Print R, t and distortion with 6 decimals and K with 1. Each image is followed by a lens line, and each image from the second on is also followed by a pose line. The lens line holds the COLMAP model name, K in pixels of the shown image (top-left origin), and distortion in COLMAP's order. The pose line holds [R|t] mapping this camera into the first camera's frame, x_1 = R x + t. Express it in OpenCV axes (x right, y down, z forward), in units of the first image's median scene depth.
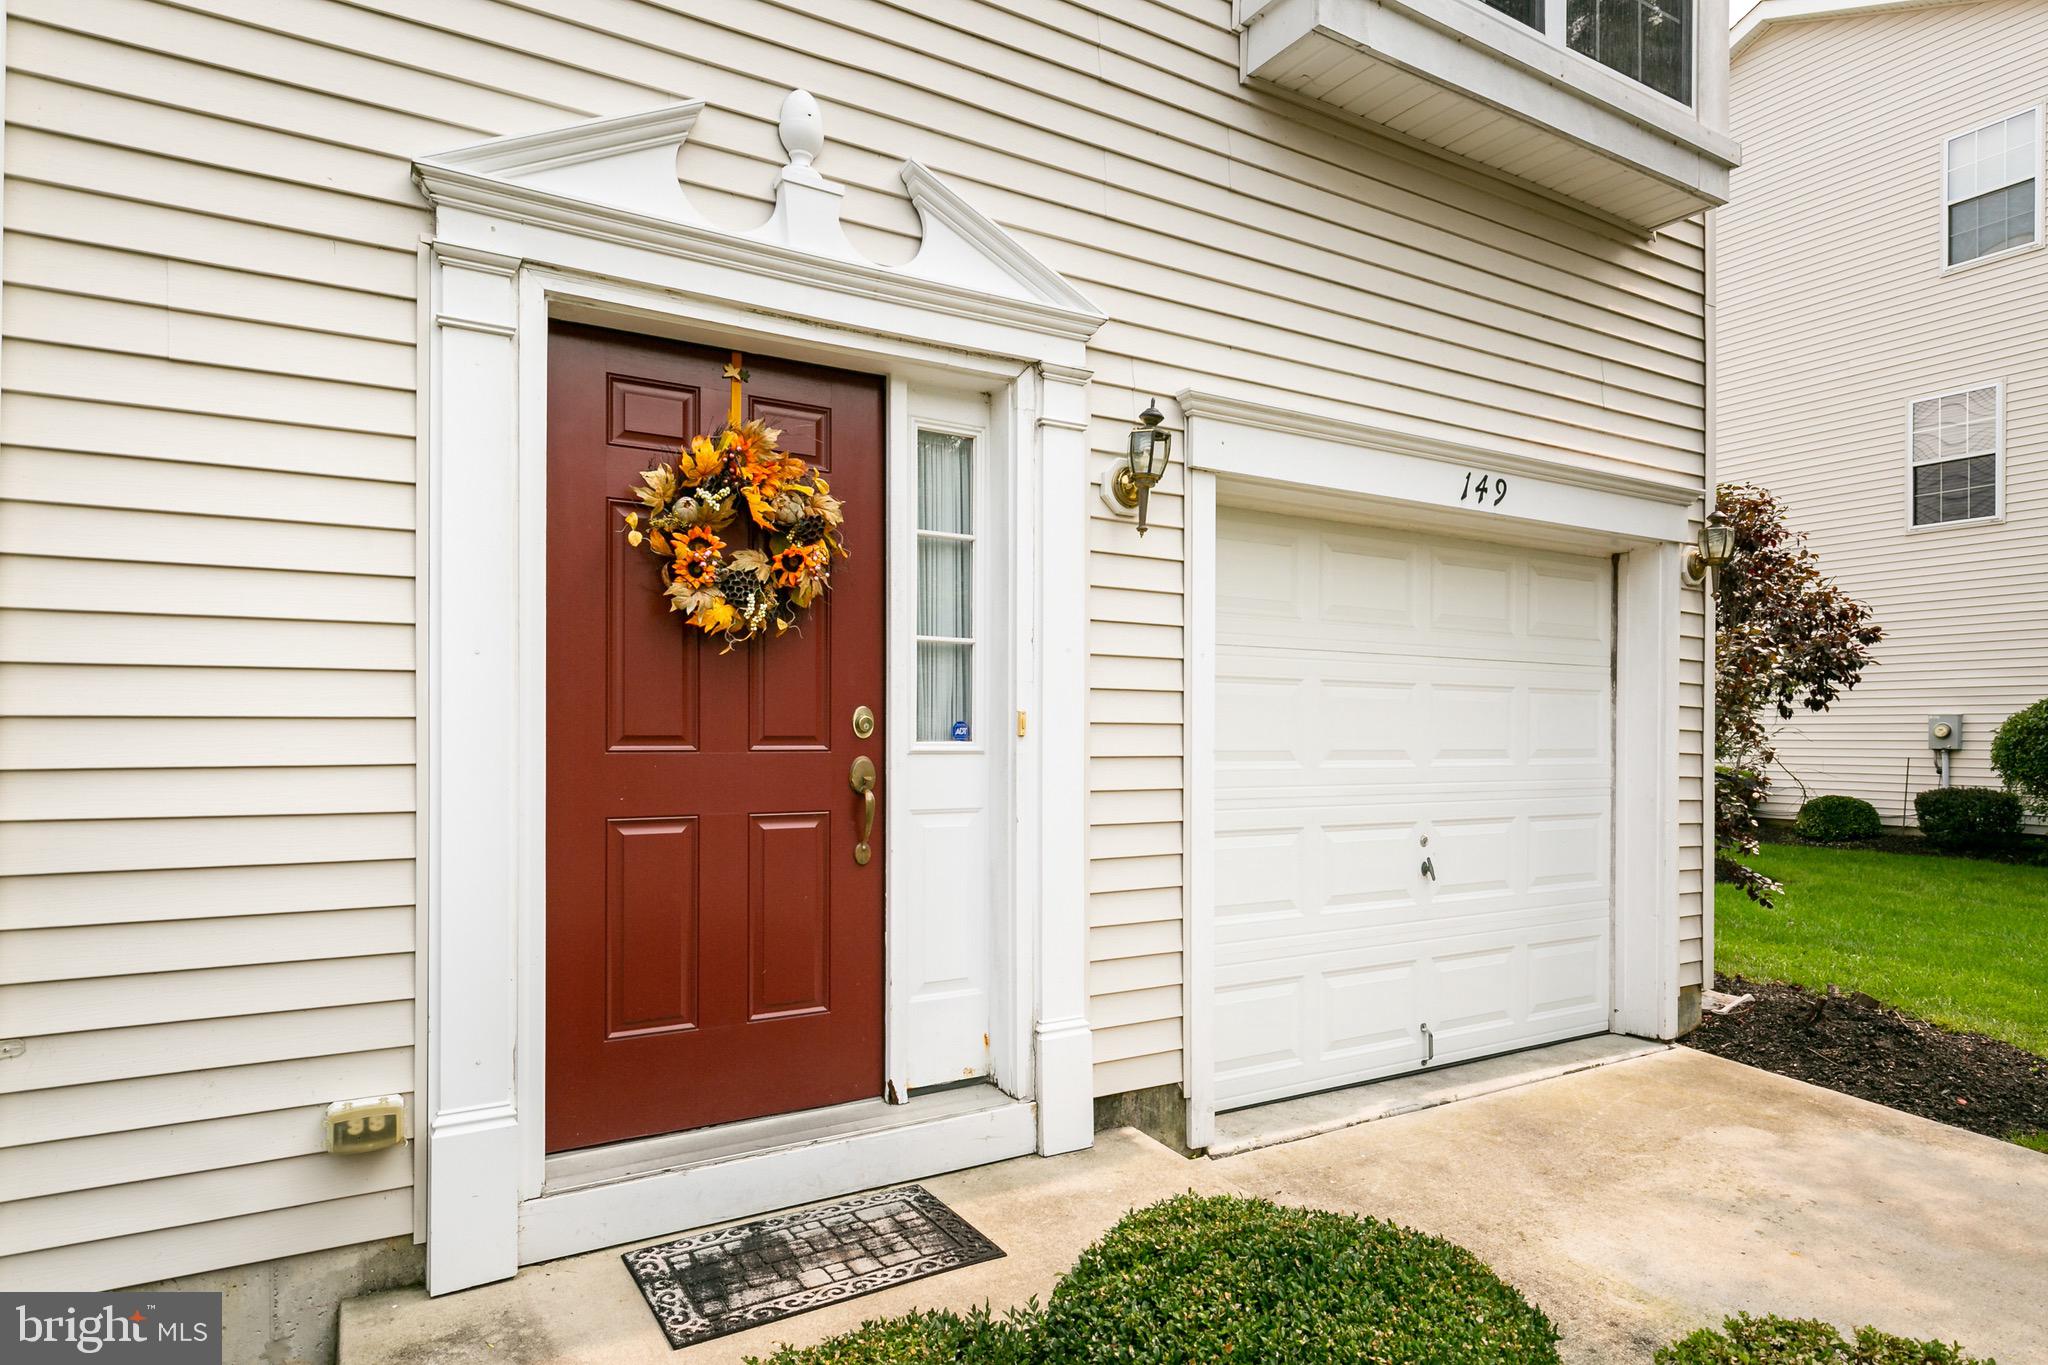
lens RADIAL K [[1153.4, 0, 1011.9], [0, 1153.4, 723.1], [0, 0, 1]] dist [0.004731, -0.000803]
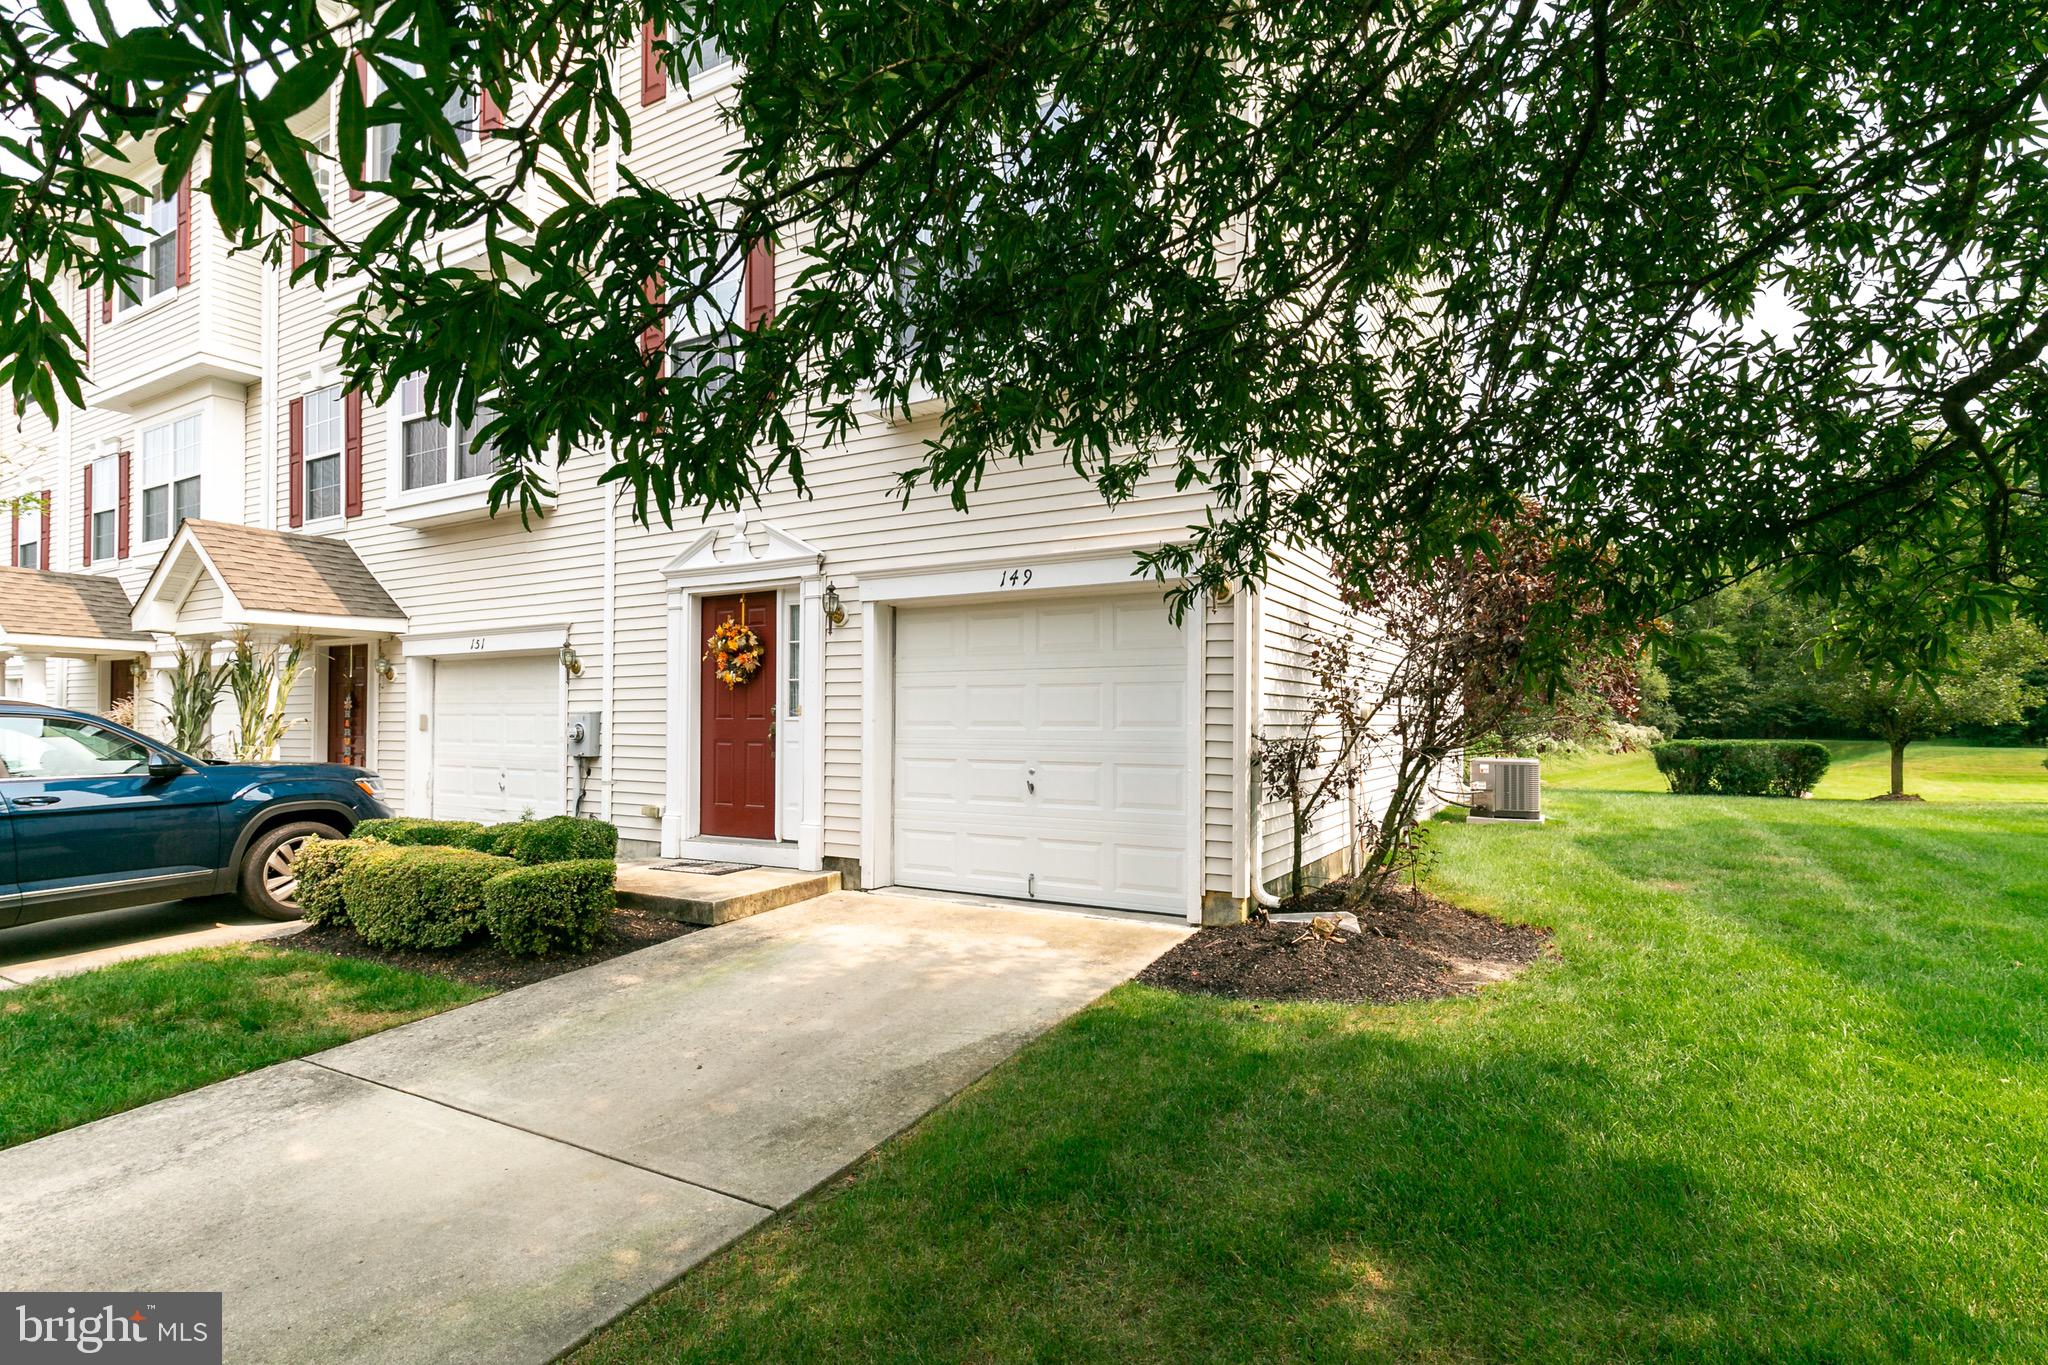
lens RADIAL K [[1020.3, 0, 1030.9], [0, 1020.3, 688.5], [0, 0, 1]] dist [0.002055, 0.000427]
pose [[0.486037, -0.033776, -0.873285, 2.026016], [0.010300, 0.999405, -0.032922, 0.028959], [0.873878, 0.007006, 0.486096, 0.264272]]
